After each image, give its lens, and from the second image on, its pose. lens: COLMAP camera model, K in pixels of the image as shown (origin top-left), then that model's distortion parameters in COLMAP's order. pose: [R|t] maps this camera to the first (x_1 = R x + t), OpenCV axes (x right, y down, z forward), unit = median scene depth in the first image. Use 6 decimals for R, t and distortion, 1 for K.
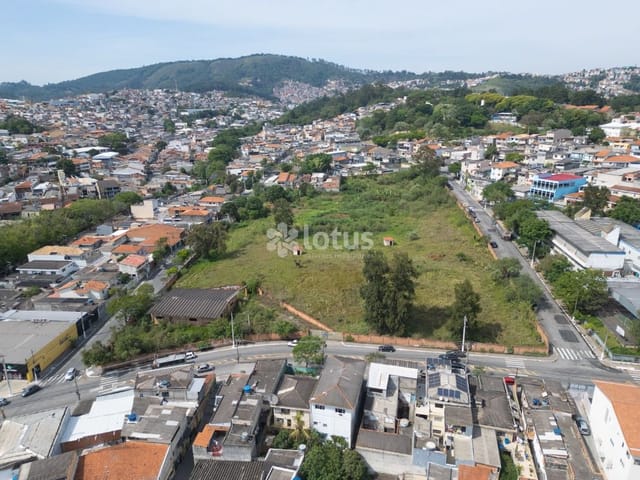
lens RADIAL K [[430.3, 0, 320.0], [0, 430.3, 240.0], [0, 0, 1]] dist [0.047406, -0.039611]
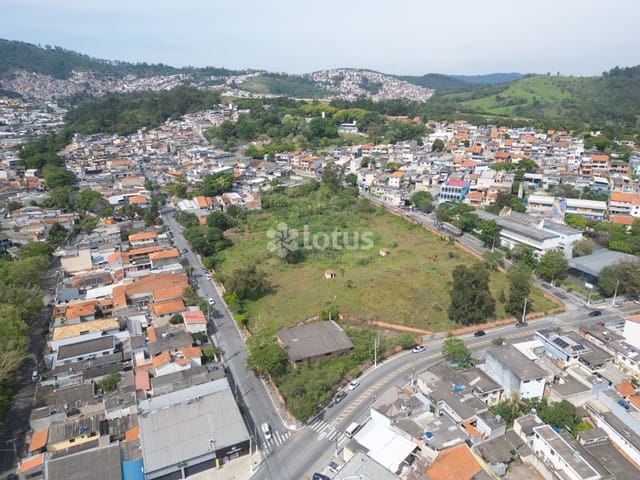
lens RADIAL K [[430.3, 0, 320.0], [0, 430.3, 240.0], [0, 0, 1]] dist [0.047406, -0.039611]
pose [[0.869573, -0.157006, 0.468180, -0.265445], [0.151240, 0.987223, 0.050163, -0.056044], [-0.470074, 0.027187, 0.882208, 0.007608]]
